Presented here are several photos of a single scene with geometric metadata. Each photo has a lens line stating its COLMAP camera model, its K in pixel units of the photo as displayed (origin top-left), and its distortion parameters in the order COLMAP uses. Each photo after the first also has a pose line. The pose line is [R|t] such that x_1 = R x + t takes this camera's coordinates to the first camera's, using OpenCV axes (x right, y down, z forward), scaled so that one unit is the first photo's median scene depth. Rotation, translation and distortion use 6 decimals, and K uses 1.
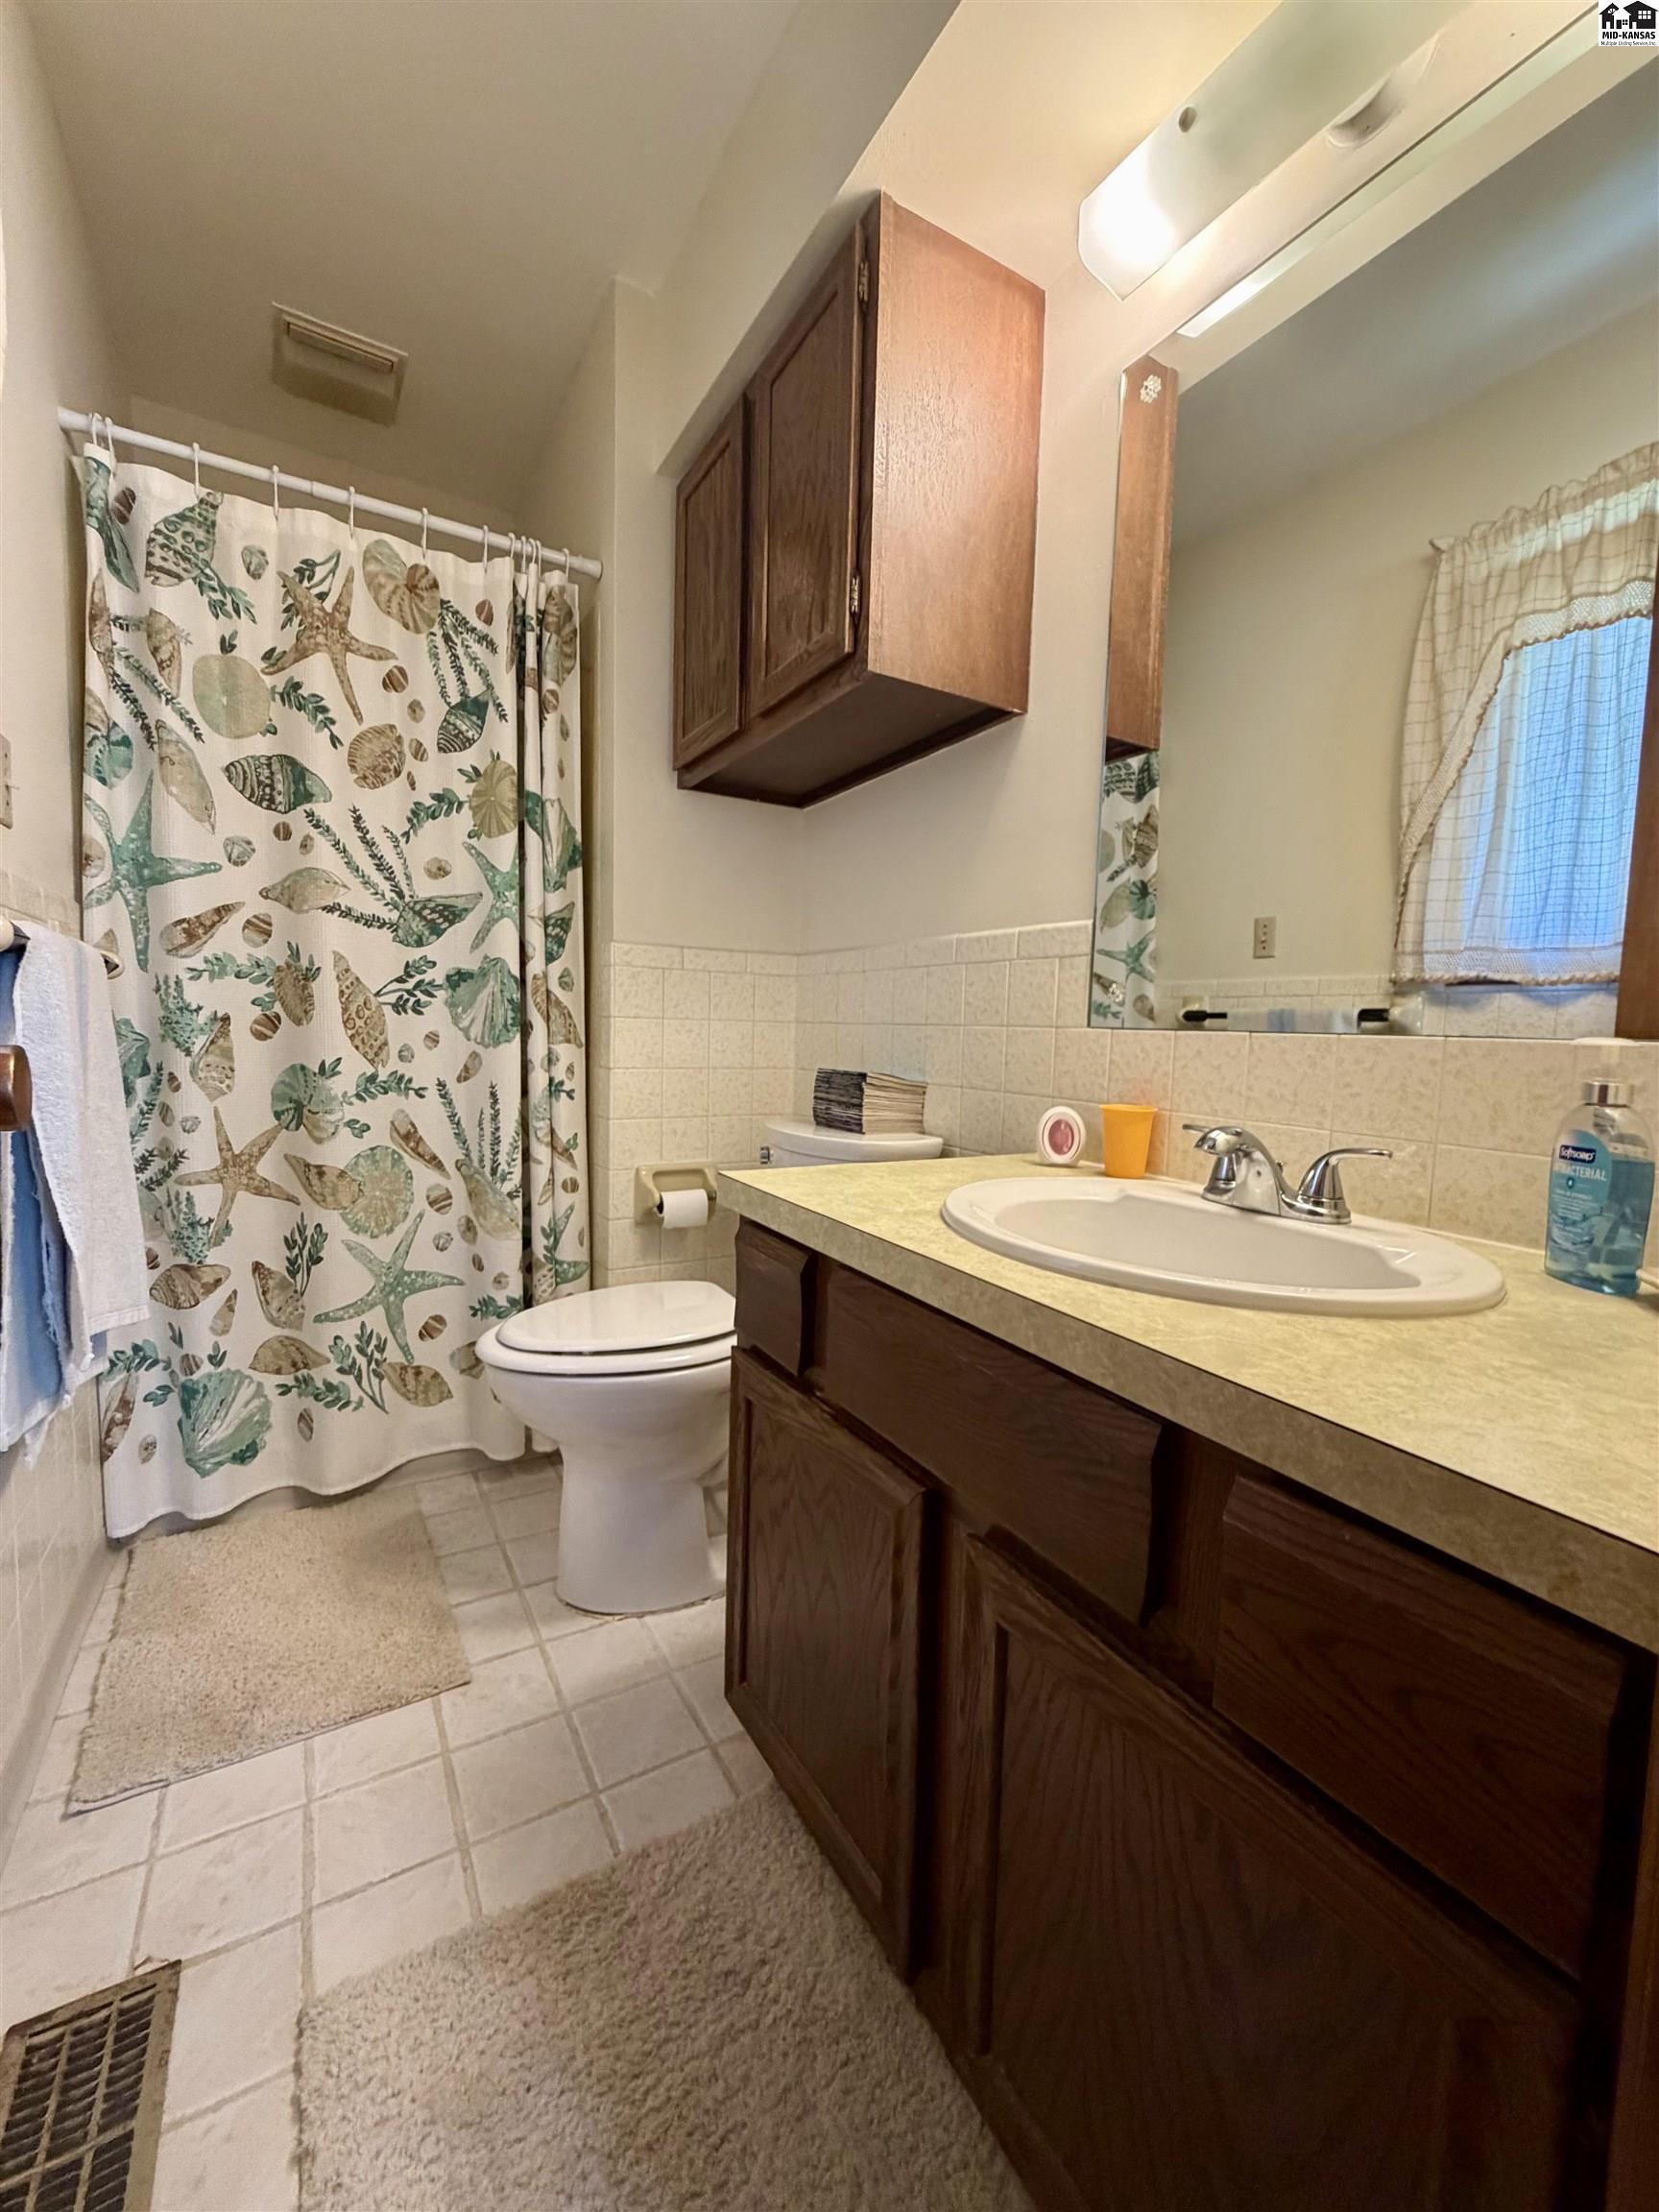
lens RADIAL K [[882.9, 0, 830.8], [0, 882.9, 1096.8], [0, 0, 1]] dist [-0.000197, 0.000522]
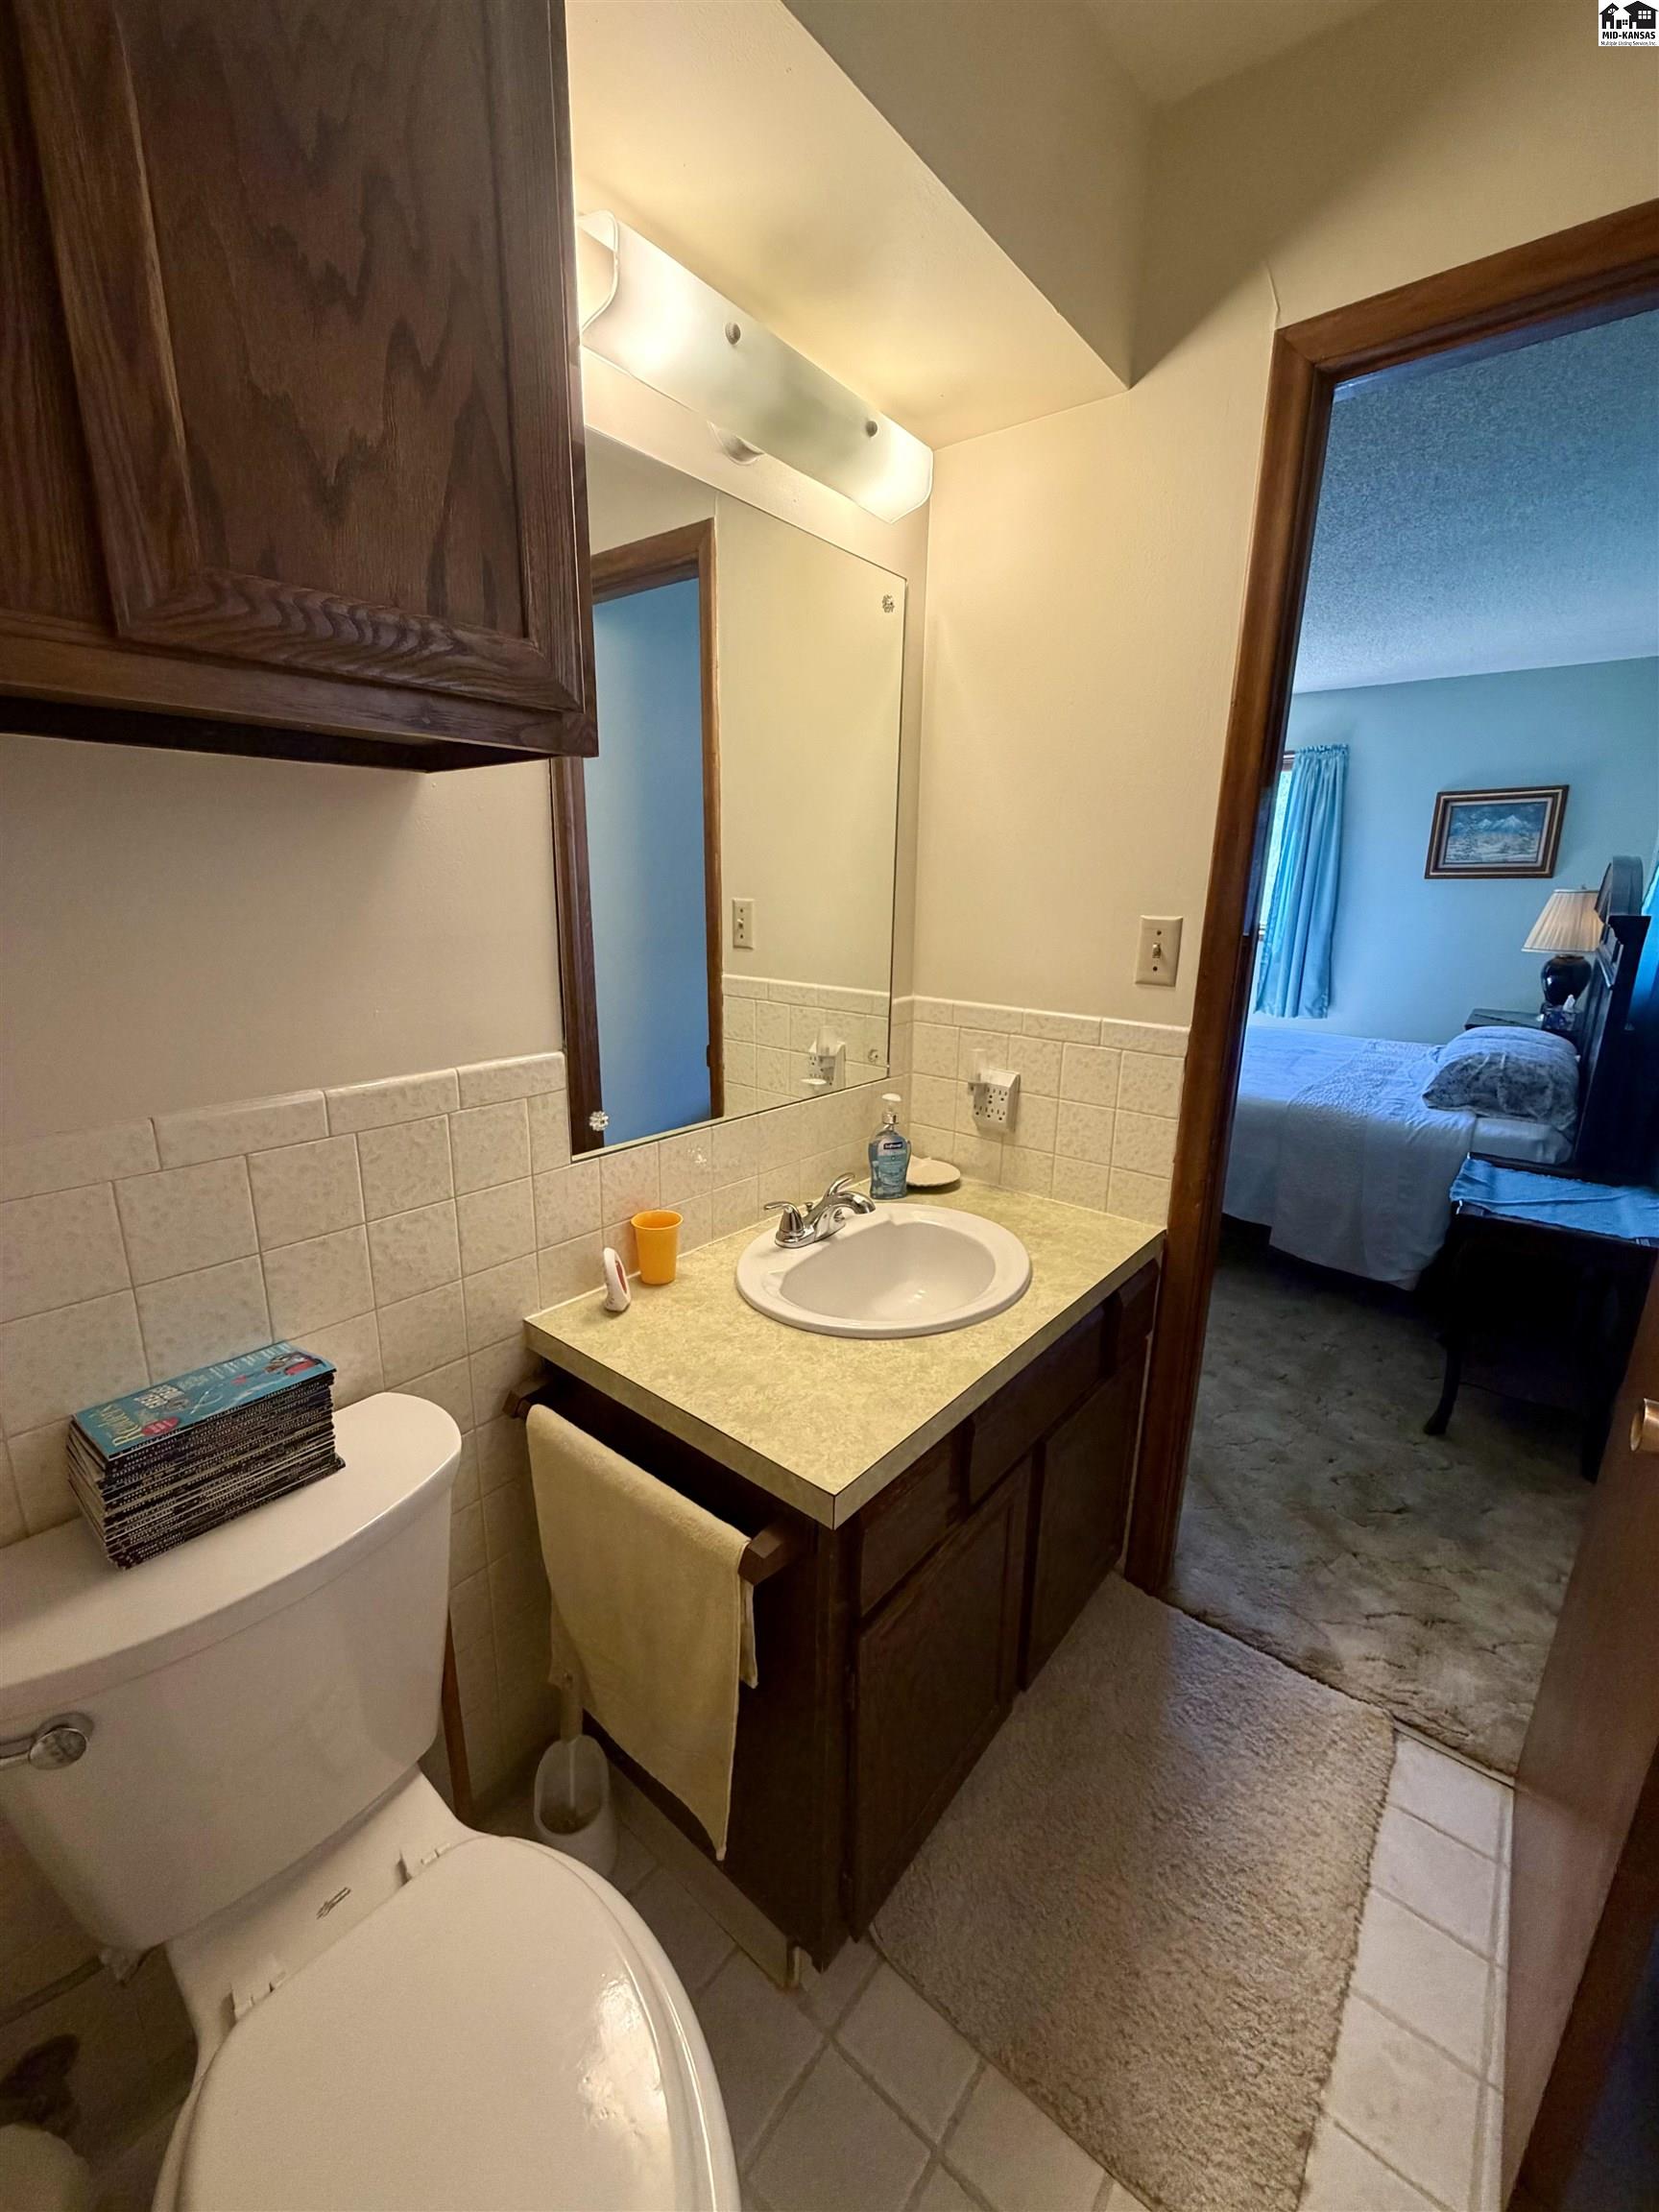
lens RADIAL K [[882.9, 0, 830.8], [0, 882.9, 1096.8], [0, 0, 1]] dist [-0.000197, 0.000522]
pose [[-0.345174, -0.258343, 0.902283, -0.586212], [0.046700, 0.955451, 0.291431, -0.377614], [-0.937376, 0.142731, -0.317732, 0.956394]]
